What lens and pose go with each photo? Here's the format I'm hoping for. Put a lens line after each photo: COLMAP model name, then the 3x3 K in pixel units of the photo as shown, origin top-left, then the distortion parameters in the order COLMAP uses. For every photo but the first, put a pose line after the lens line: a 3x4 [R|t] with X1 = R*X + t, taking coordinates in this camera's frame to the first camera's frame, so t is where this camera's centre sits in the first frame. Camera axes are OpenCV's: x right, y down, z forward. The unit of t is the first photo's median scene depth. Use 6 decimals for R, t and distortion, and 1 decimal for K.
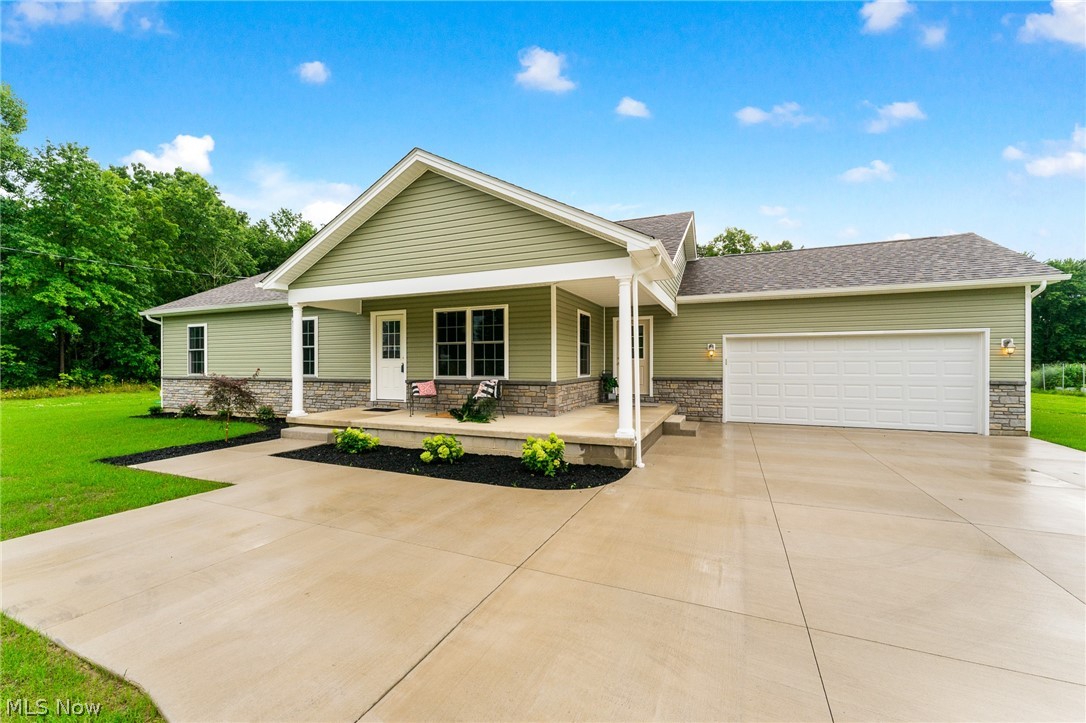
lens RADIAL K [[434.3, 0, 544.8], [0, 434.3, 363.4], [0, 0, 1]] dist [-0.001356, 0.000018]
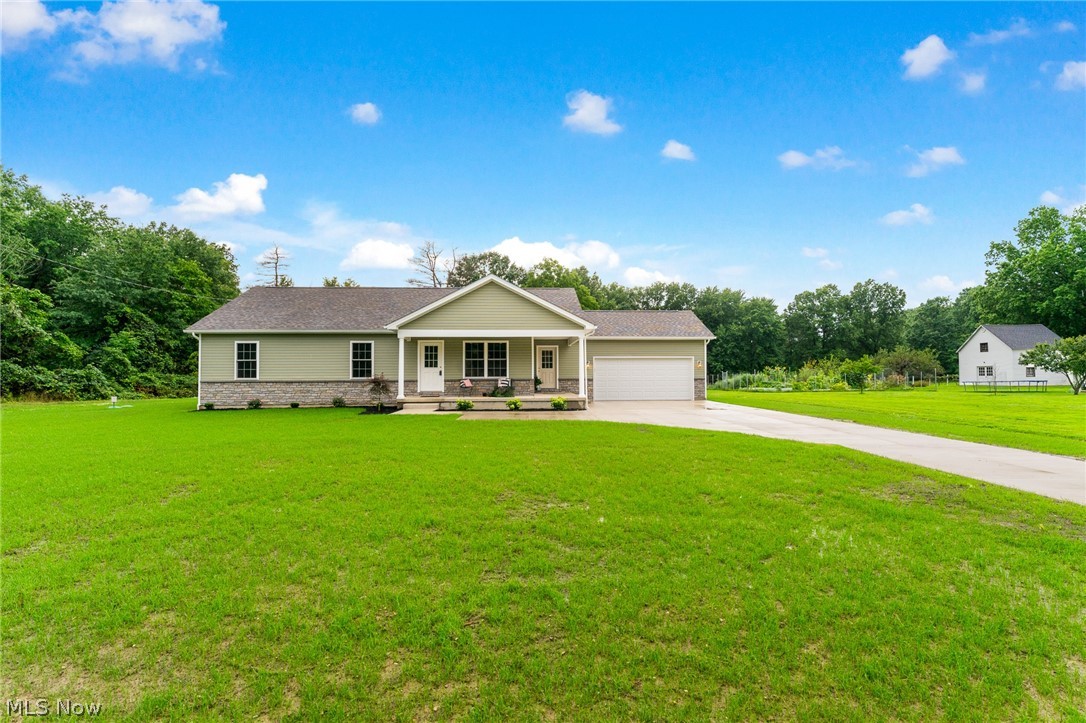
lens RADIAL K [[496.9, 0, 542.5], [0, 496.9, 365.1], [0, 0, 1]] dist [-0.000689, -0.000114]
pose [[0.902578, 0.007770, 0.430456, -0.862774], [0.002370, 0.999732, -0.023015, 0.028089], [-0.430519, 0.021793, 0.902318, -1.053515]]
